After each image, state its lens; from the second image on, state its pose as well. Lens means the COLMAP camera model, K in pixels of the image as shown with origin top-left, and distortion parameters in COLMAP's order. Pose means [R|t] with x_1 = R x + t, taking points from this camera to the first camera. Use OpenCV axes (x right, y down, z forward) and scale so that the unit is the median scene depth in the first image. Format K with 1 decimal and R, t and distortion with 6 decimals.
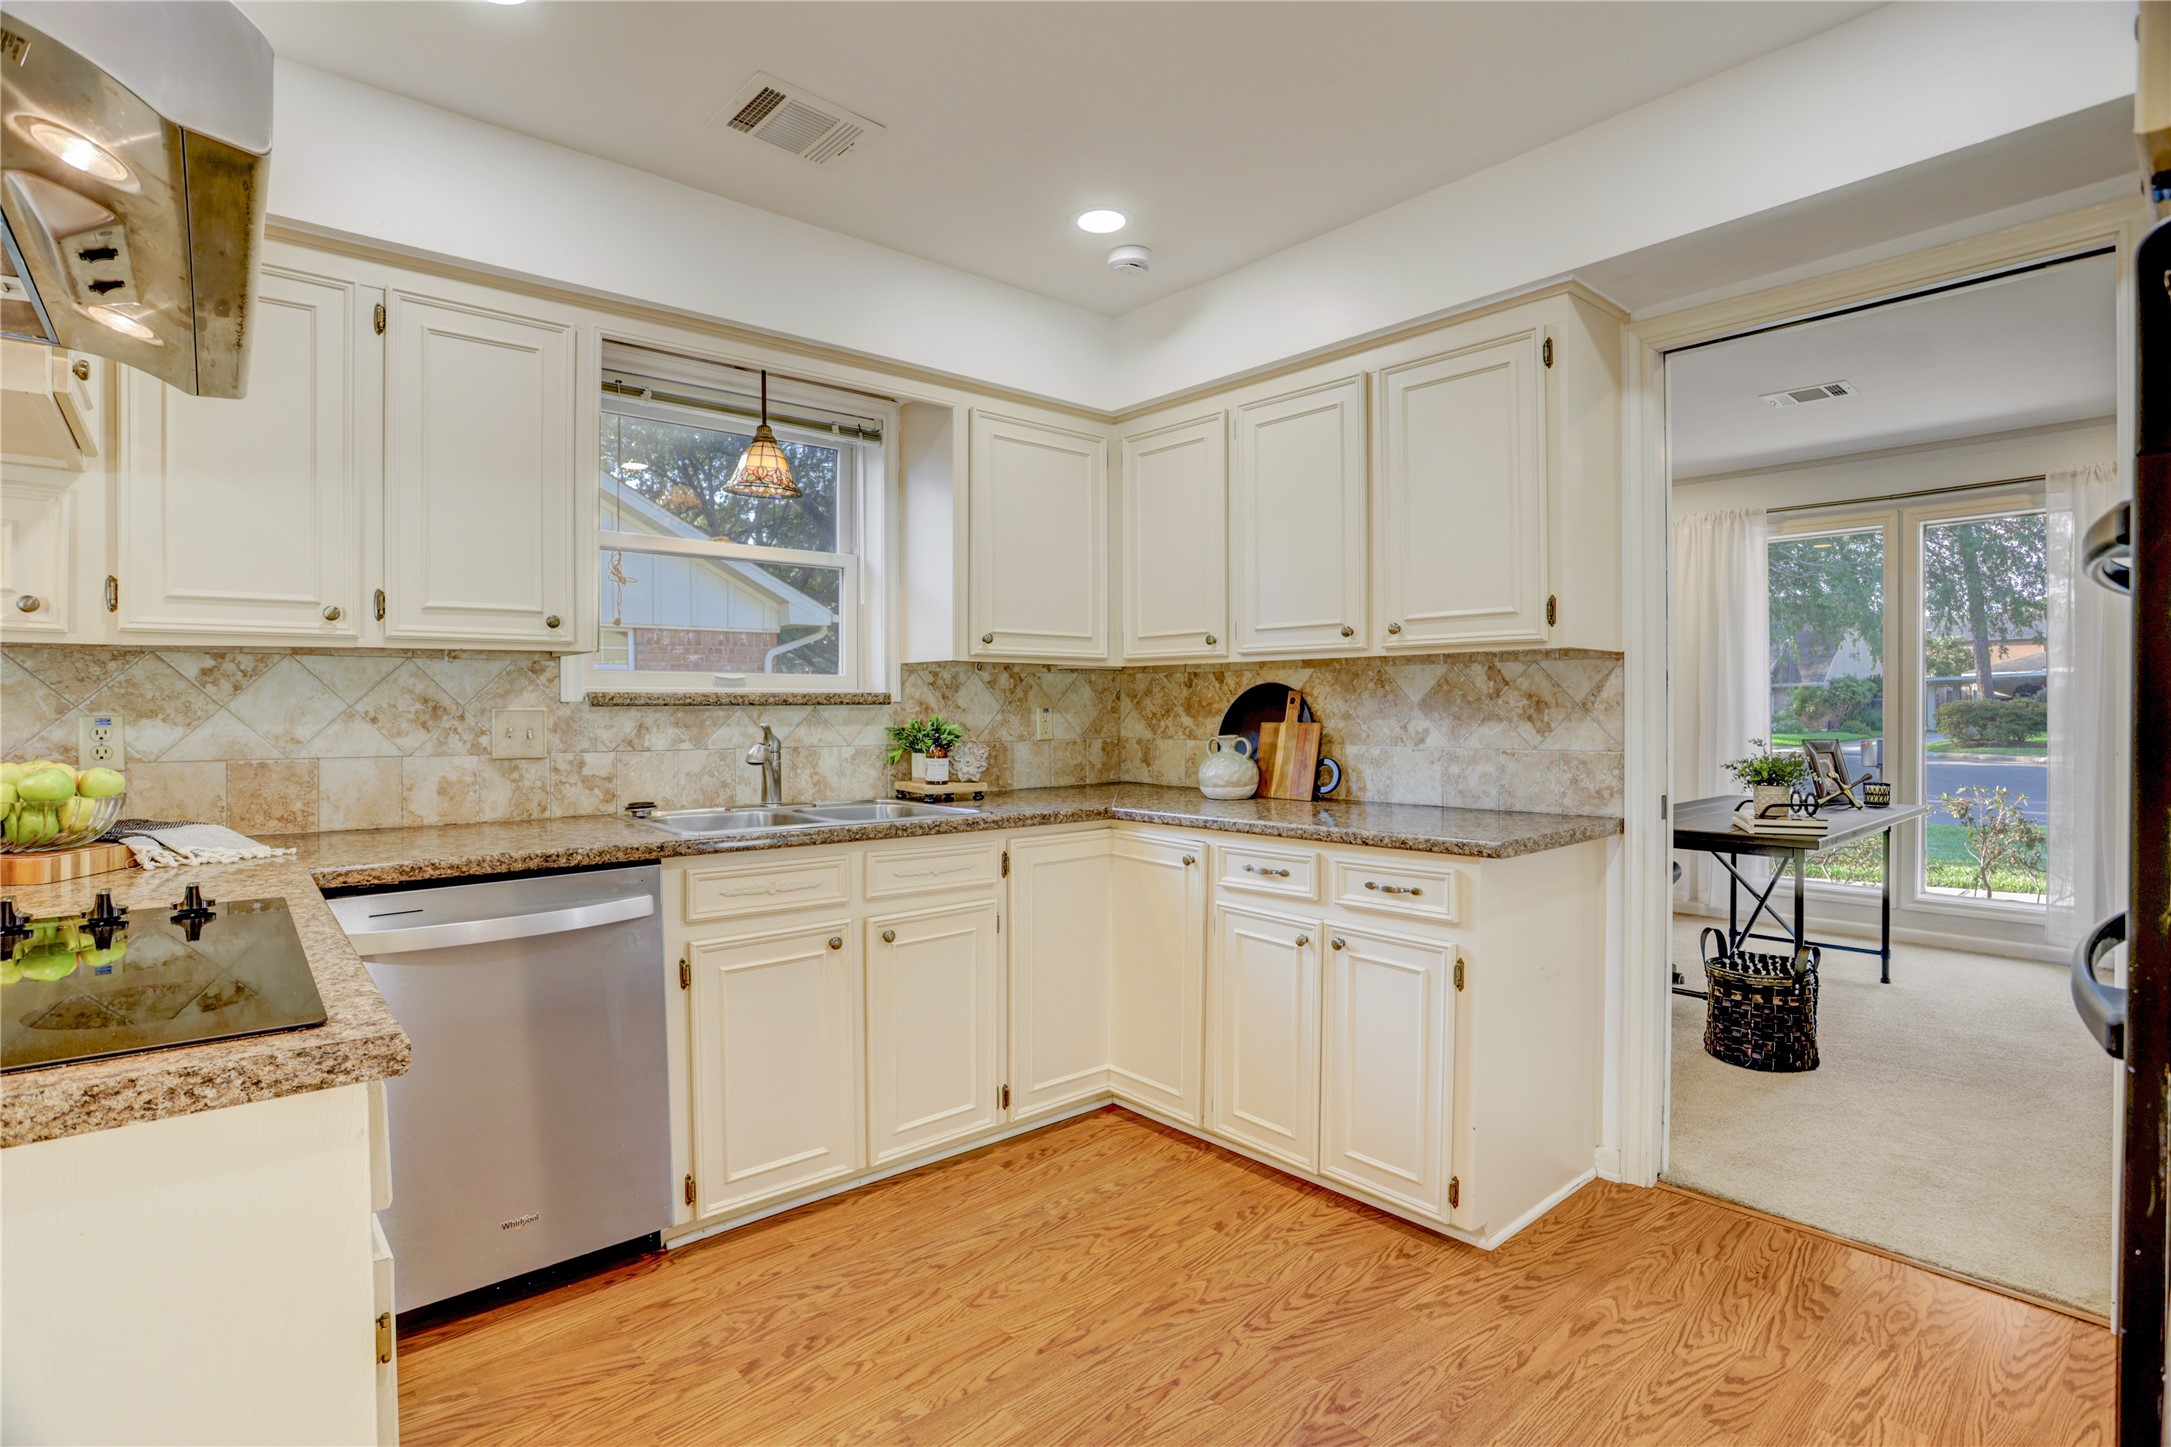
lens RADIAL K [[1091.7, 0, 1051.1], [0, 1091.7, 719.1], [0, 0, 1]] dist [-0.085115, 0.041718]
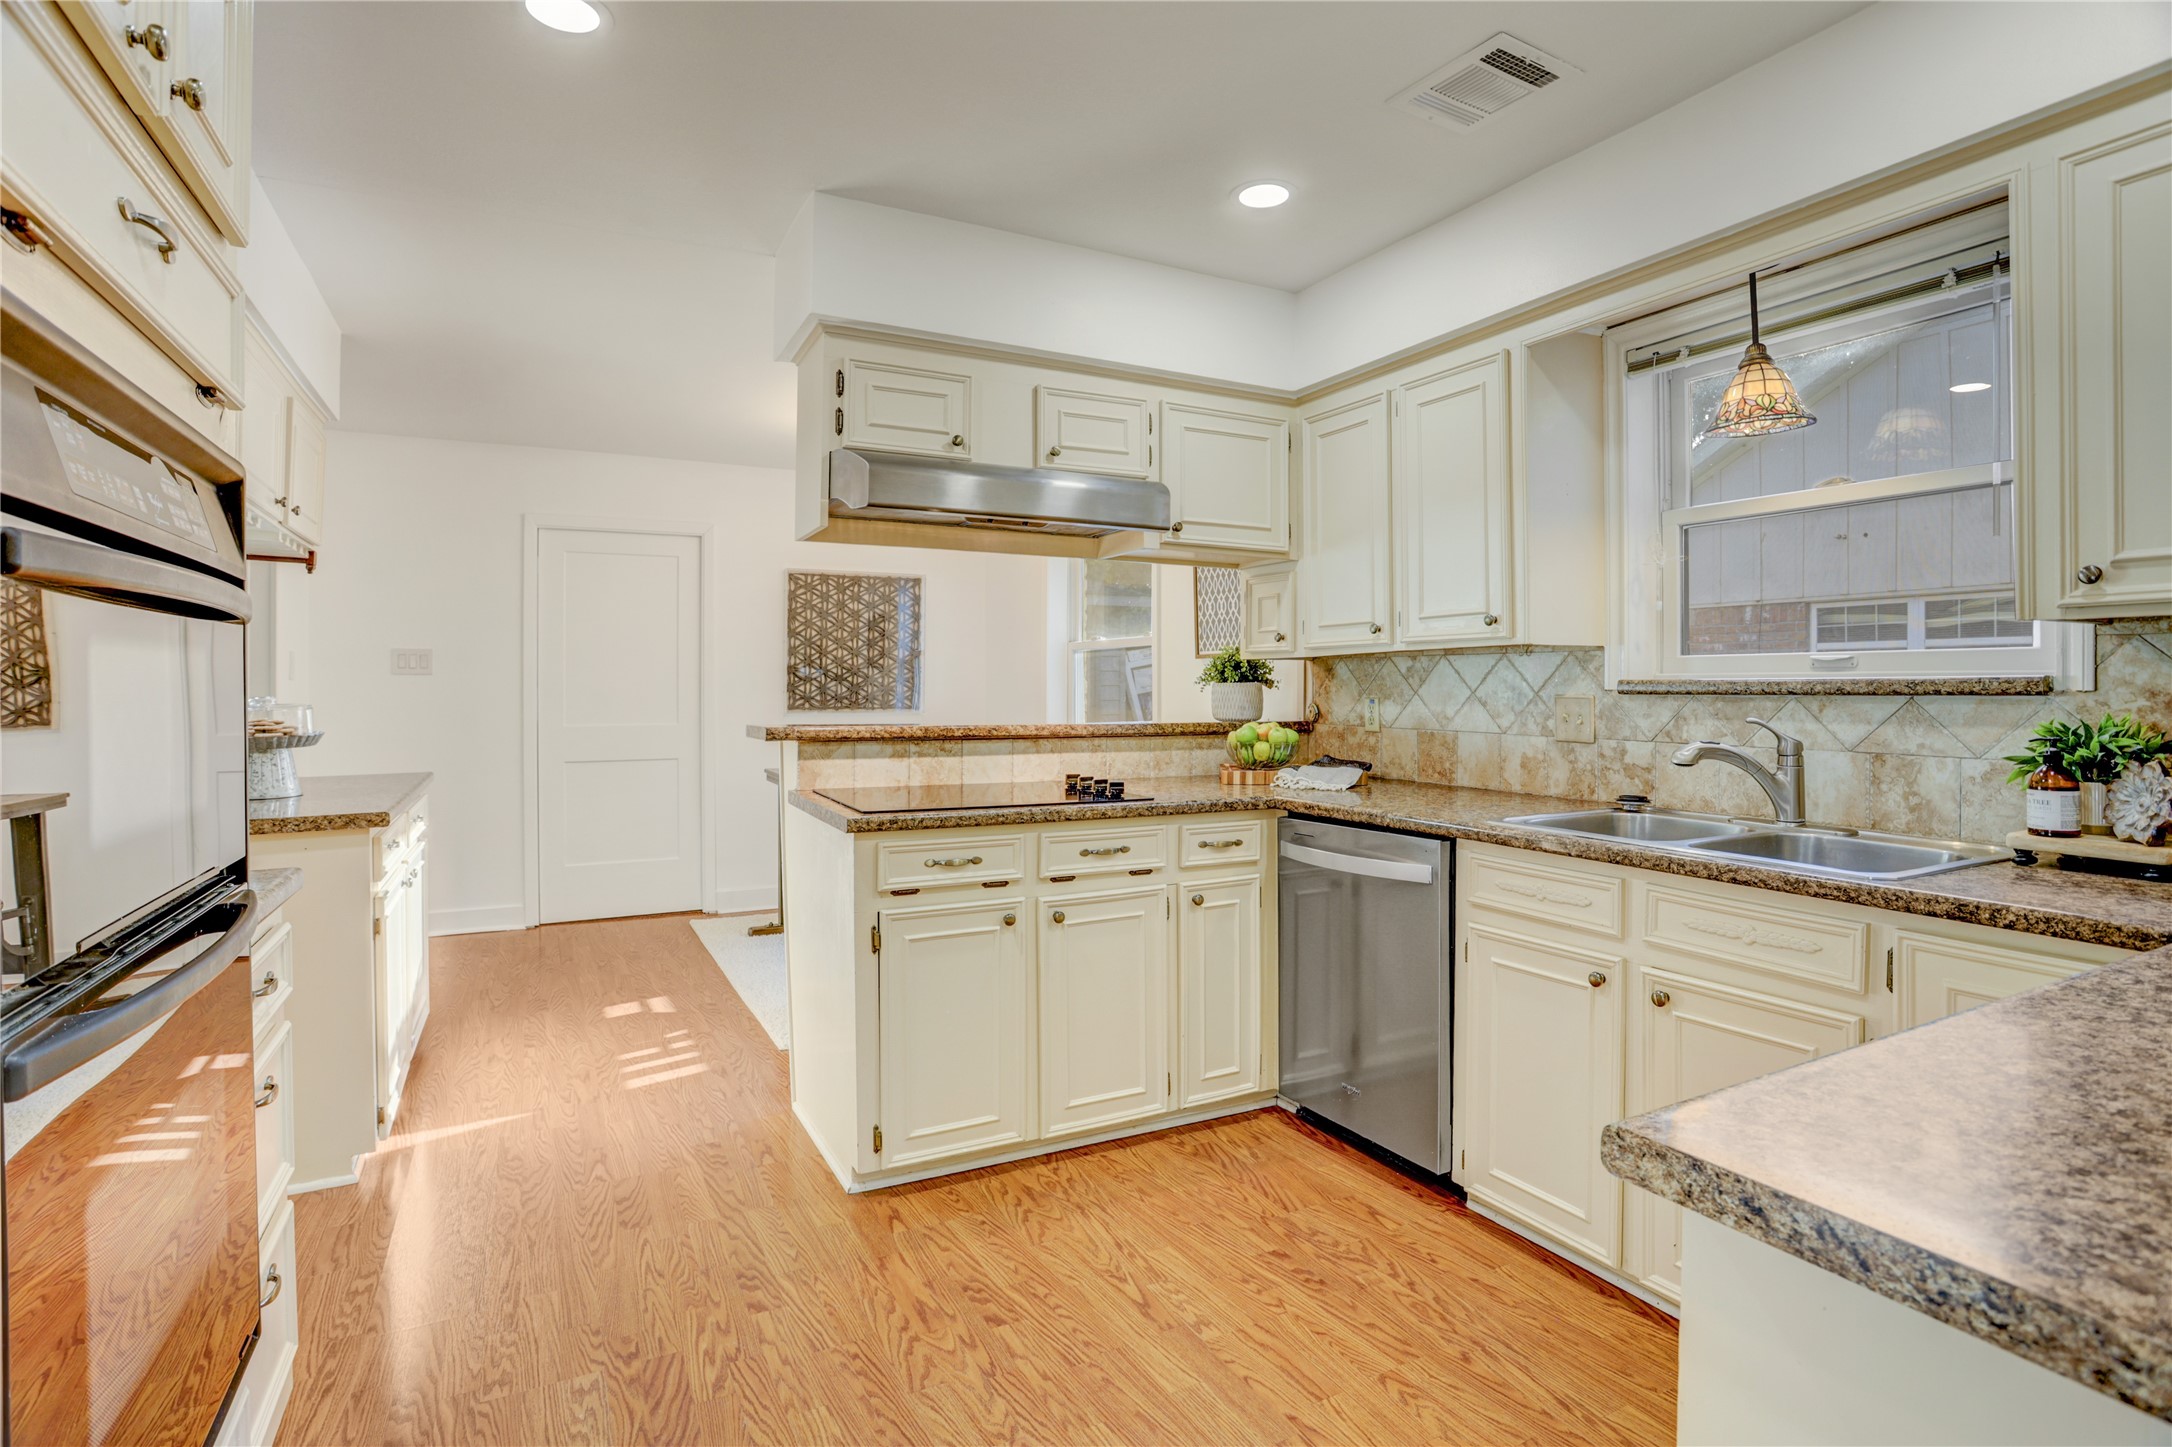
lens RADIAL K [[1073.0, 0, 1088.7], [0, 1073.0, 689.6], [0, 0, 1]] dist [-0.026657, 0.000237]
pose [[-0.232748, 0.009092, -0.972495, 0.664430], [-0.003646, 0.999941, 0.010221, -0.025408], [0.972530, 0.005924, -0.232701, 0.765607]]
